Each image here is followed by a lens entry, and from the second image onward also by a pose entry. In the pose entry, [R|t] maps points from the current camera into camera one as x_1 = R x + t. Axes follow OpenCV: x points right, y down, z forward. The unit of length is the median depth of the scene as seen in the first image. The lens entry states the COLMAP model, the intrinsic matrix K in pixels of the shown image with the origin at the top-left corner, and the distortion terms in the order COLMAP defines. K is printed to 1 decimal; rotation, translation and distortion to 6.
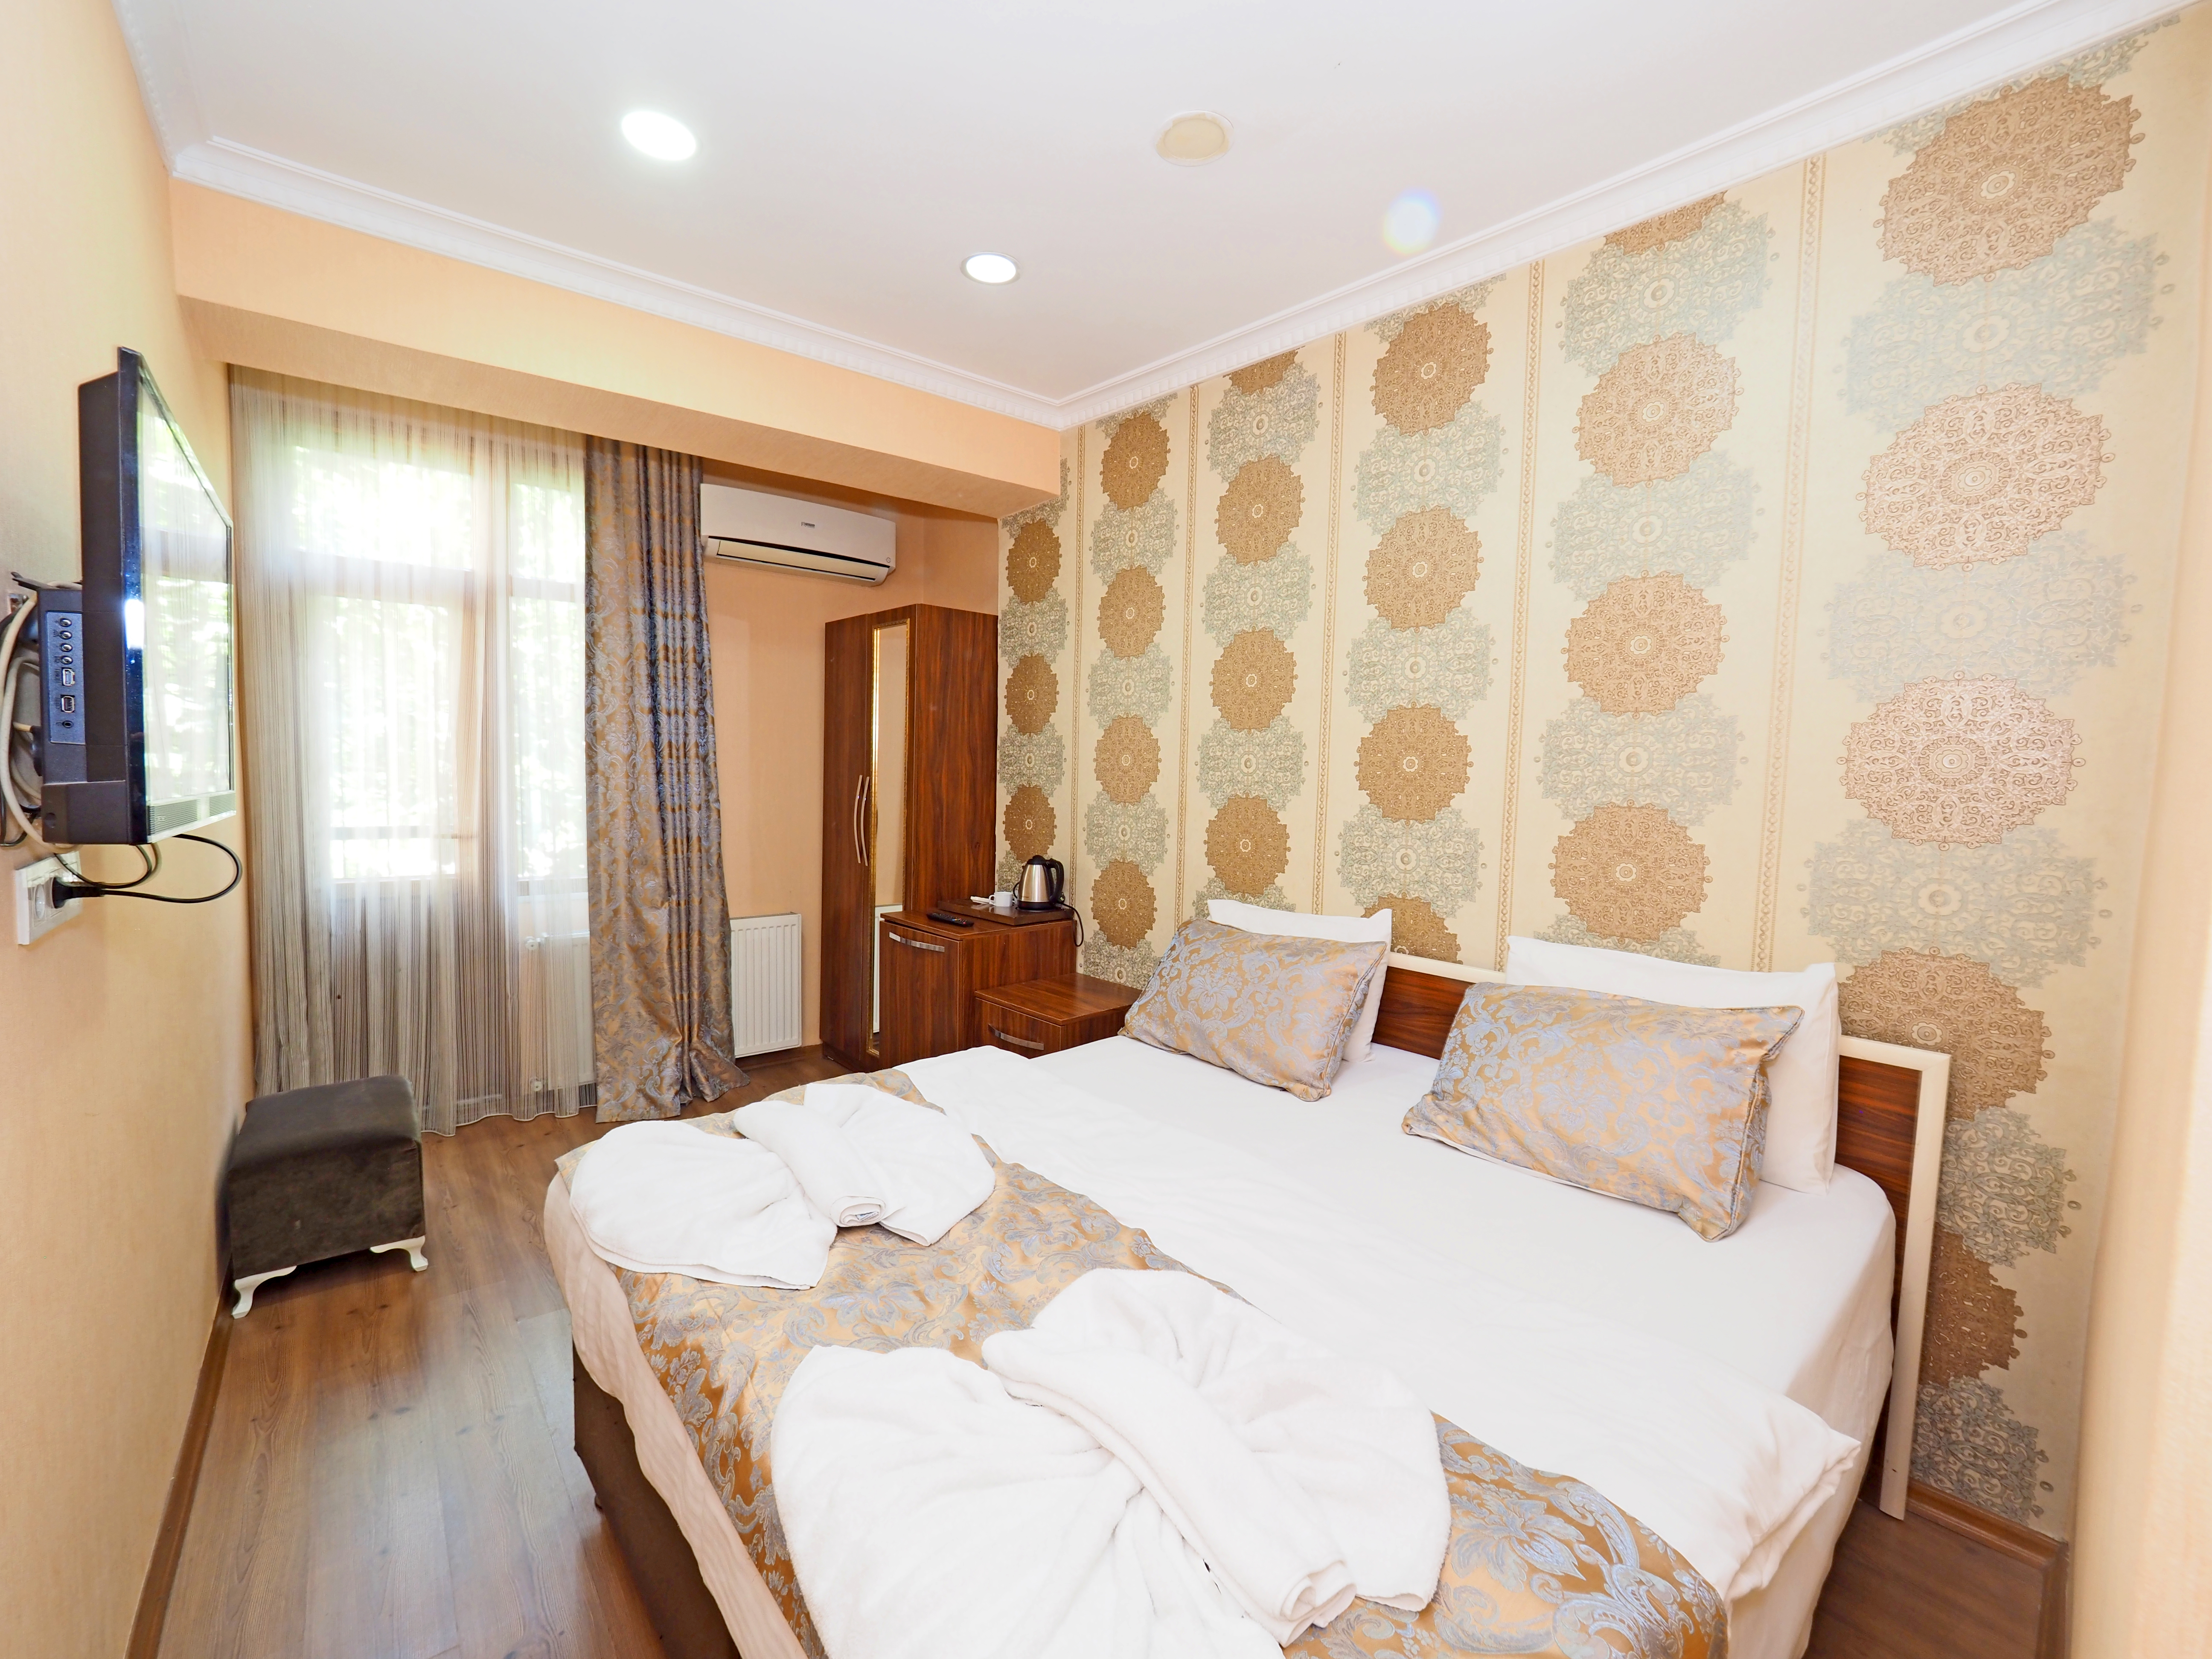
lens RADIAL K [[952.1, 0, 1097.5], [0, 952.1, 834.1], [0, 0, 1]] dist [-0.004403, 0.003956]
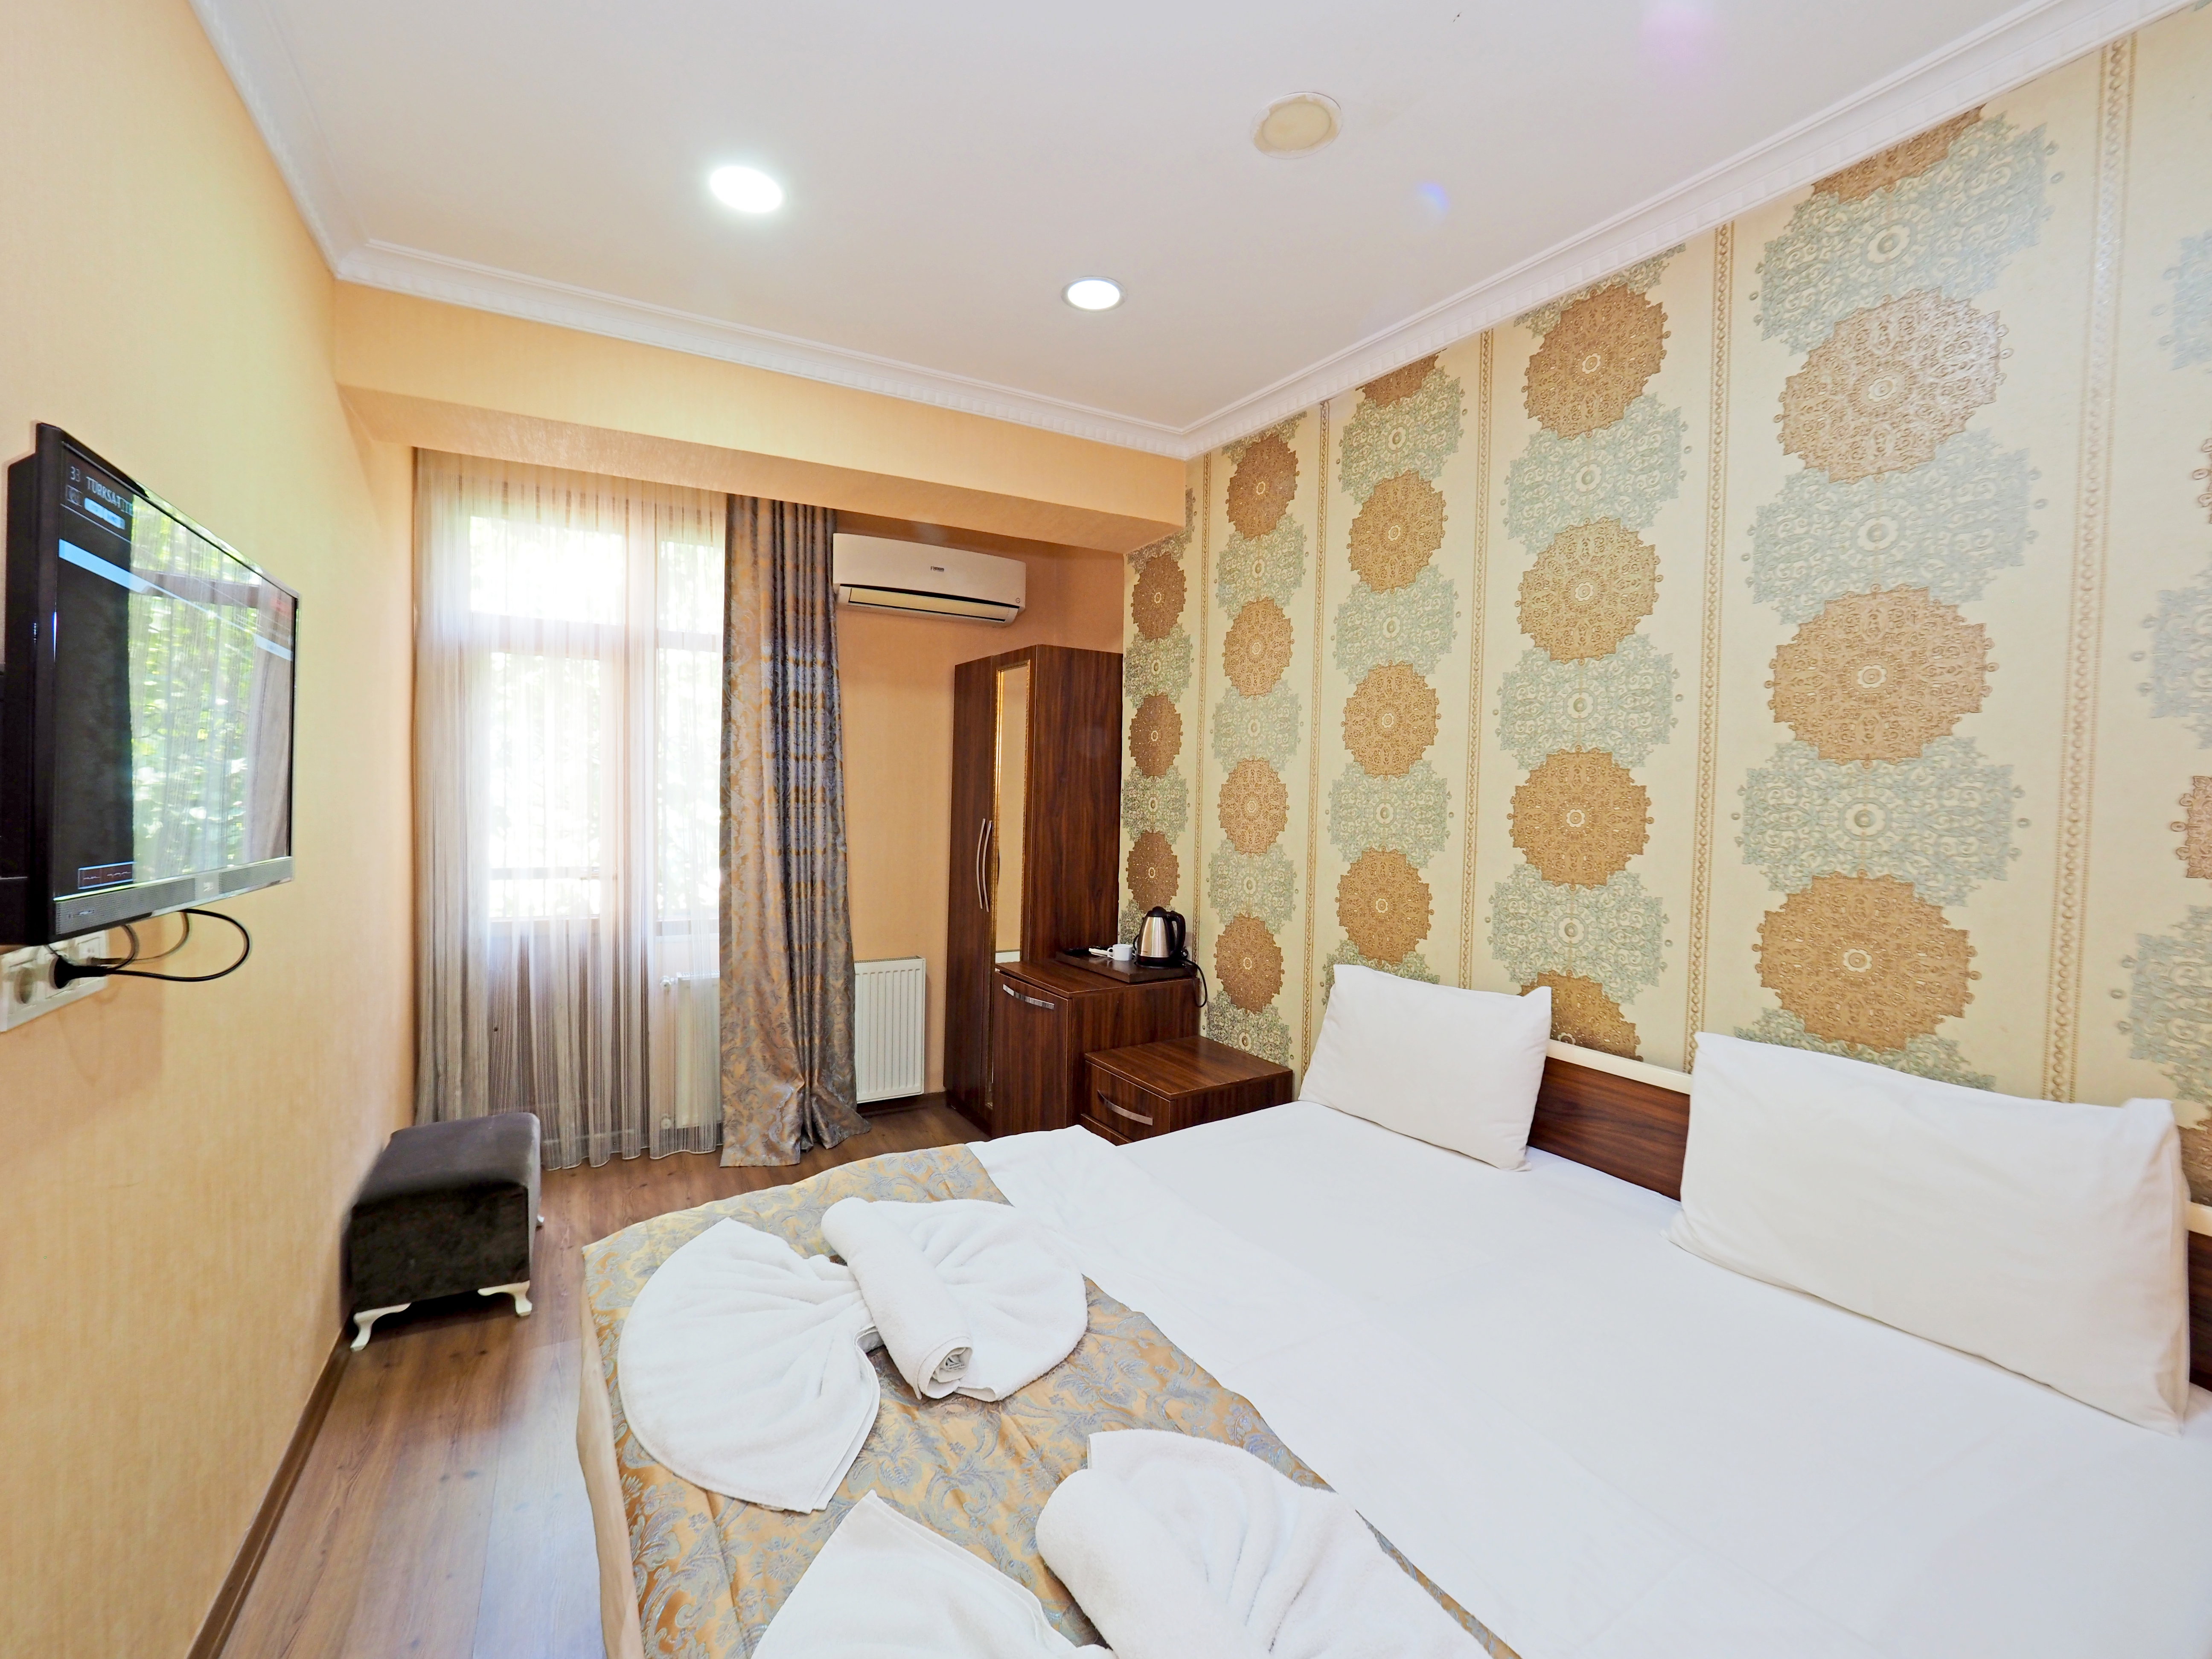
lens RADIAL K [[952.1, 0, 1104.6], [0, 952.1, 822.8], [0, 0, 1]] dist [-0.004403, 0.003956]
pose [[0.984334, 0.005983, -0.176210, 0.060312], [-0.013329, 0.999089, -0.040533, -0.027210], [0.175807, 0.042247, 0.983518, 0.081596]]
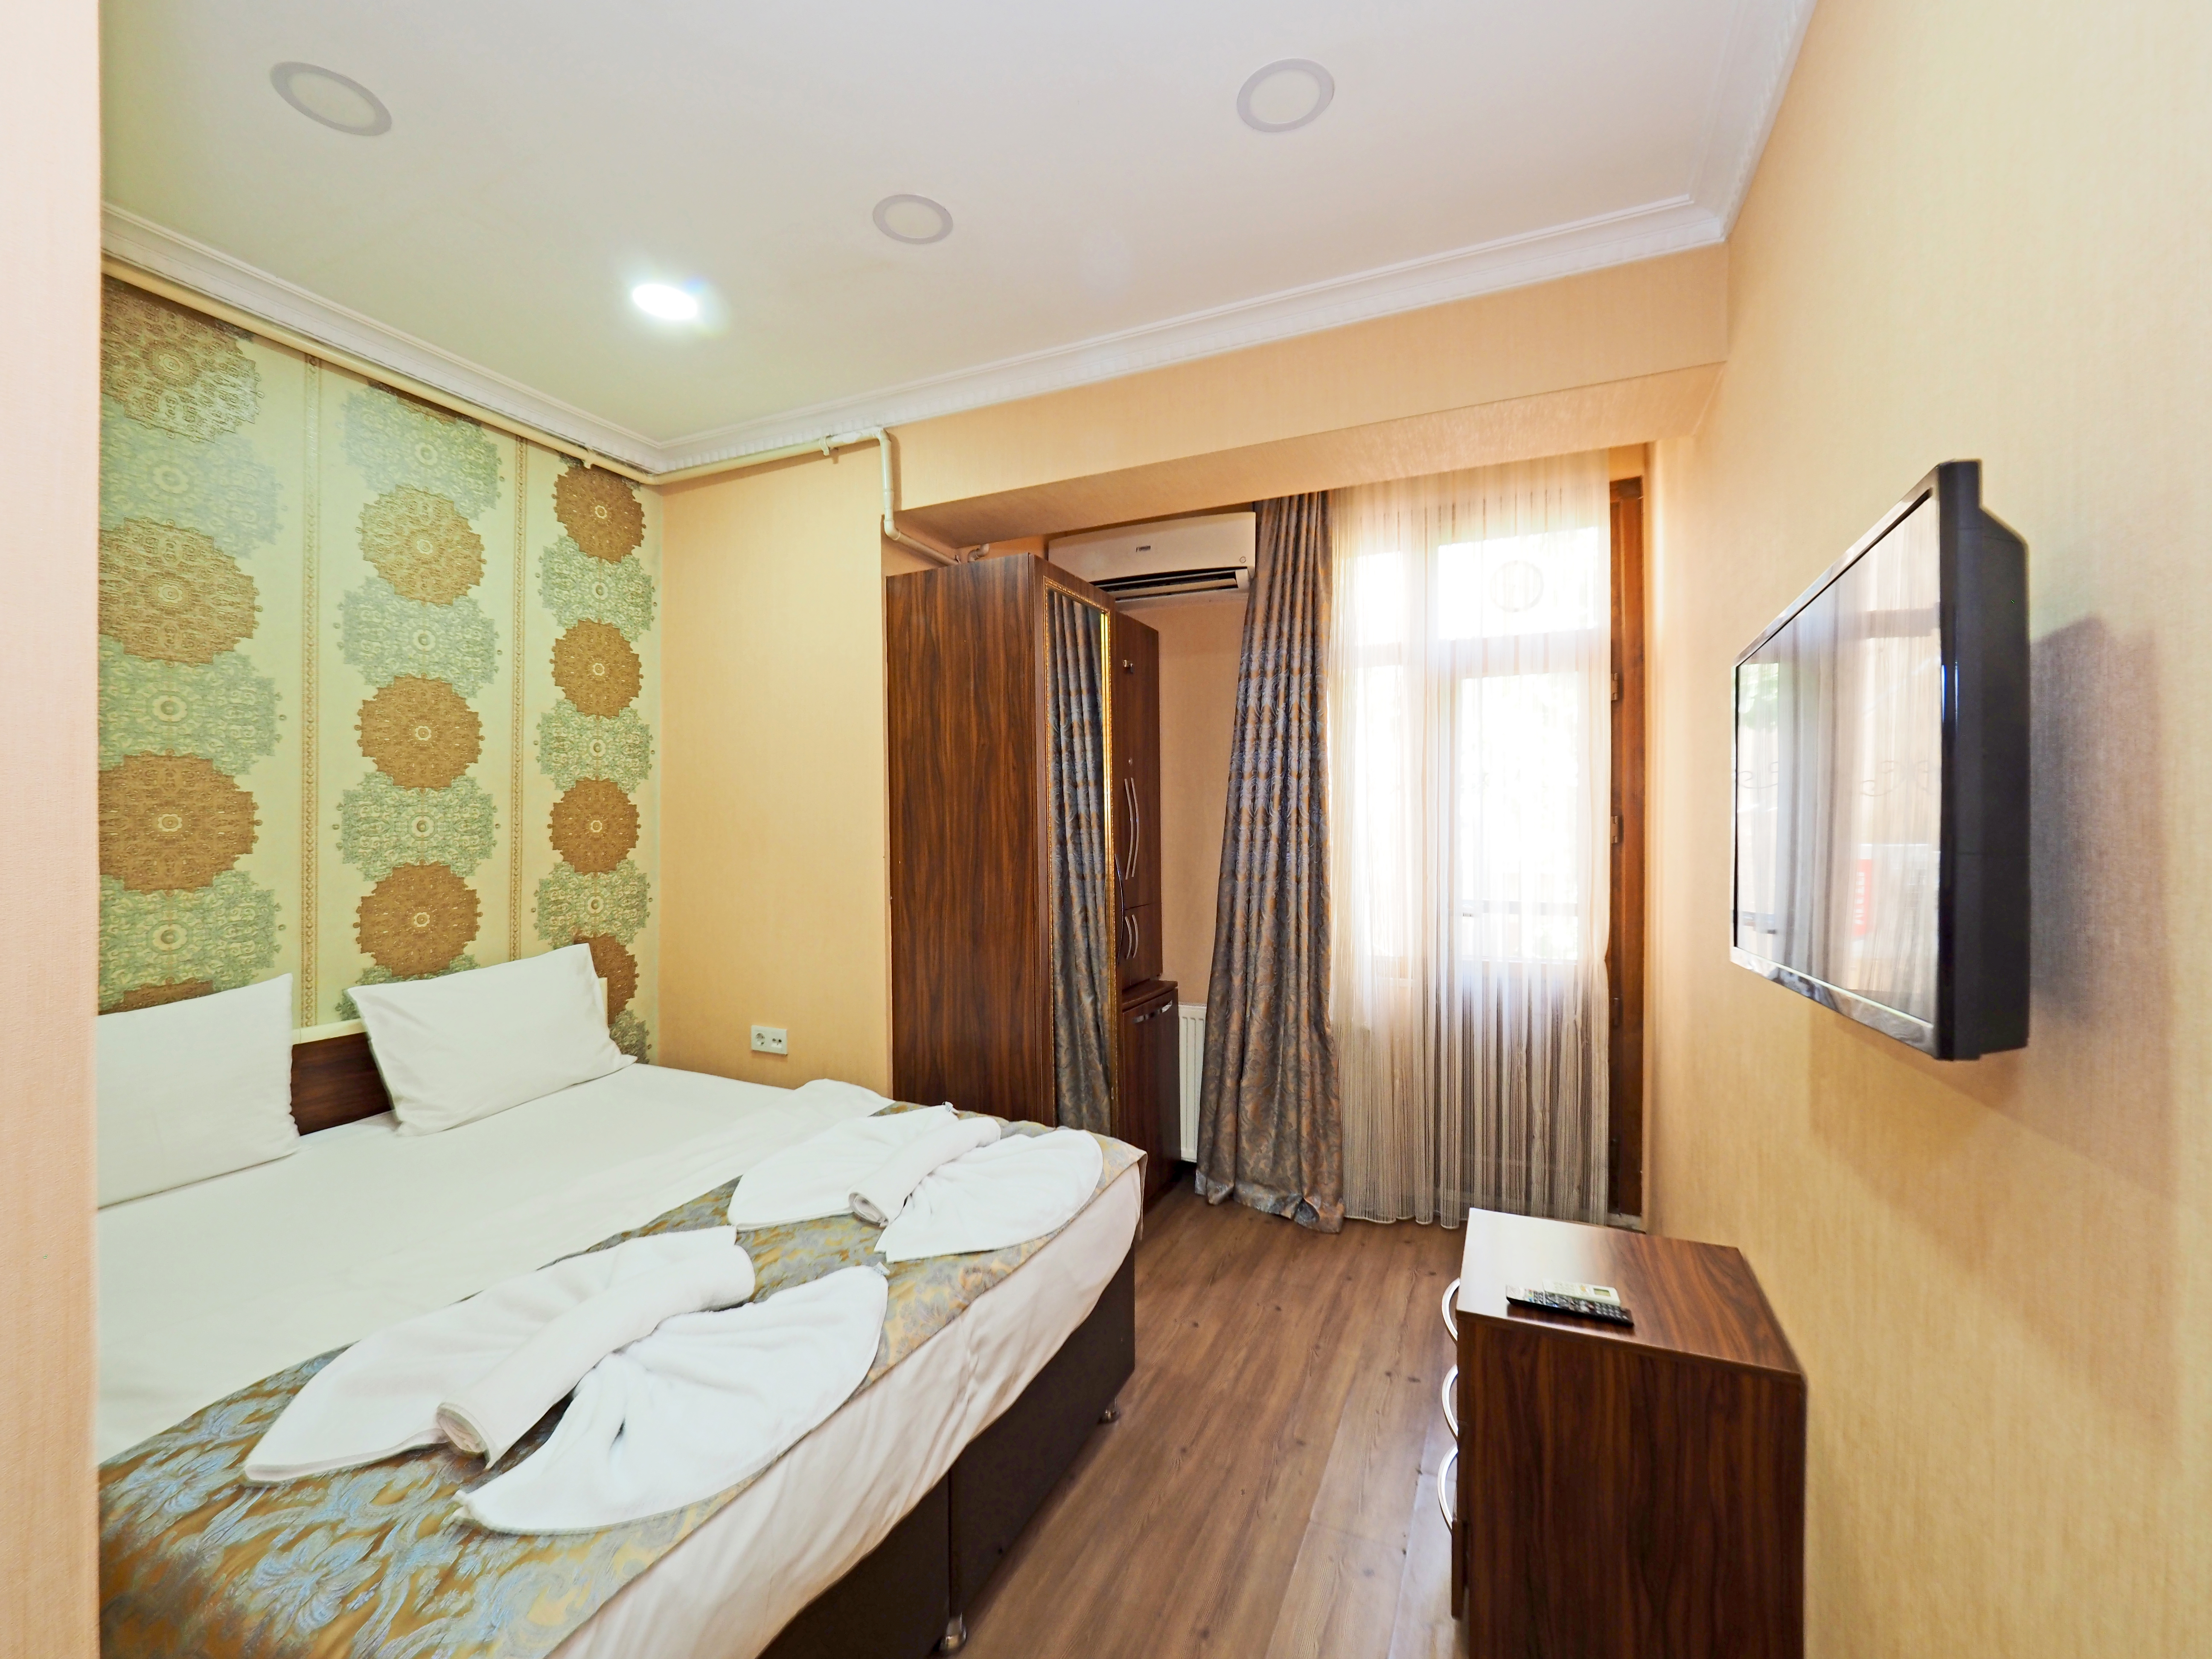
lens RADIAL K [[952.1, 0, 1107.5], [0, 952.1, 832.5], [0, 0, 1]] dist [-0.004403, 0.003956]
pose [[-0.463945, -0.013875, 0.885756, -0.977191], [0.057634, 0.997286, 0.045810, -0.077140], [-0.883987, 0.072303, -0.461886, 0.907439]]
